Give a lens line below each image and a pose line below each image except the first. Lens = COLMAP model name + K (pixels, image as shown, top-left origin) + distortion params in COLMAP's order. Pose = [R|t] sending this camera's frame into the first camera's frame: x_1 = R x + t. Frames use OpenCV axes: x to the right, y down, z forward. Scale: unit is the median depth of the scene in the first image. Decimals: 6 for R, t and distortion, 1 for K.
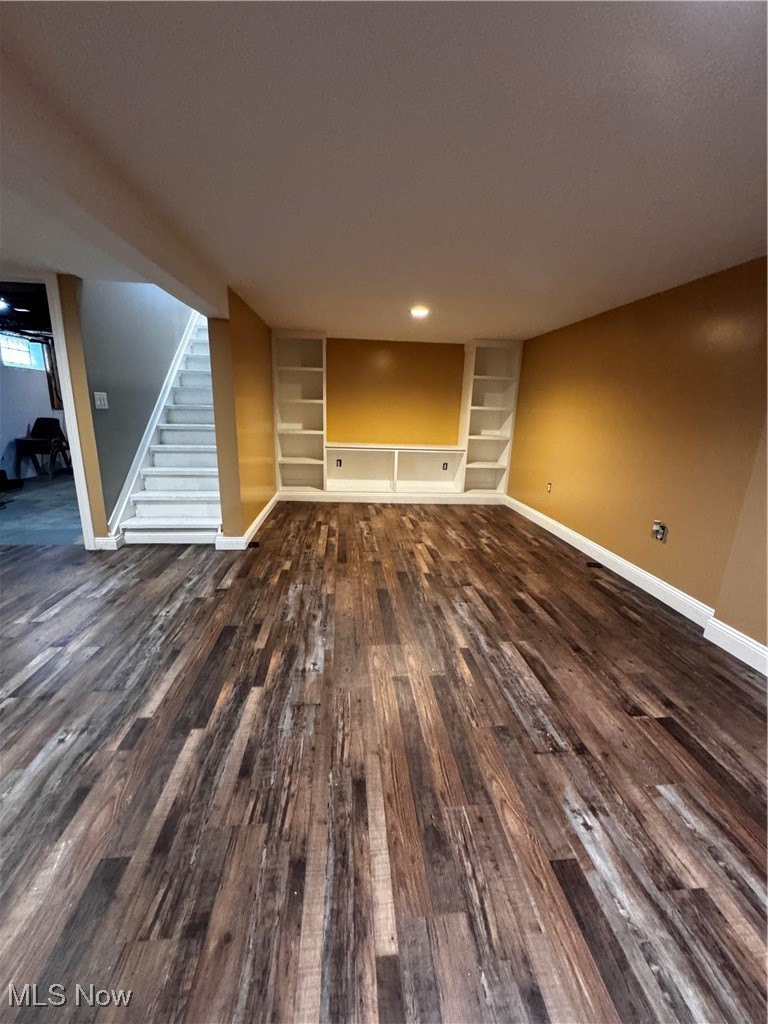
lens RADIAL K [[412.5, 0, 384.0], [0, 412.5, 512.0], [0, 0, 1]] dist [-0.001365, -0.000217]
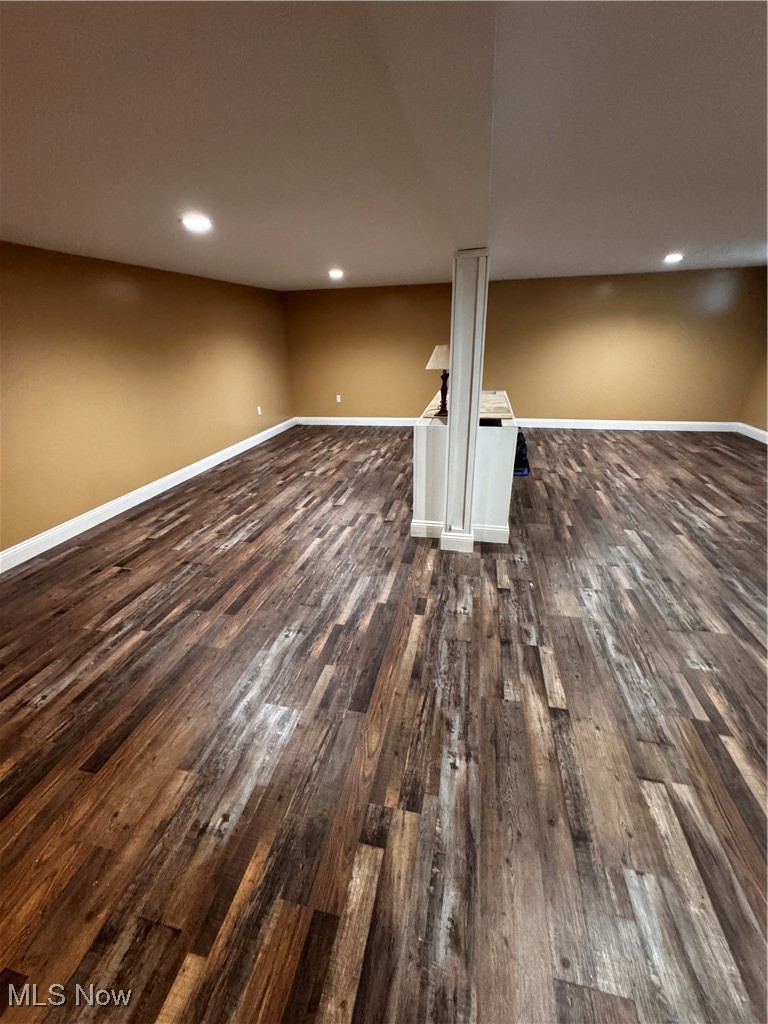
lens RADIAL K [[412.5, 0, 384.0], [0, 412.5, 512.0], [0, 0, 1]] dist [-0.001365, -0.000217]
pose [[-0.952145, -0.129201, 0.276998, -0.657358], [0.070758, 0.788470, 0.610990, -0.517885], [-0.297345, 0.601351, -0.741595, 1.510697]]
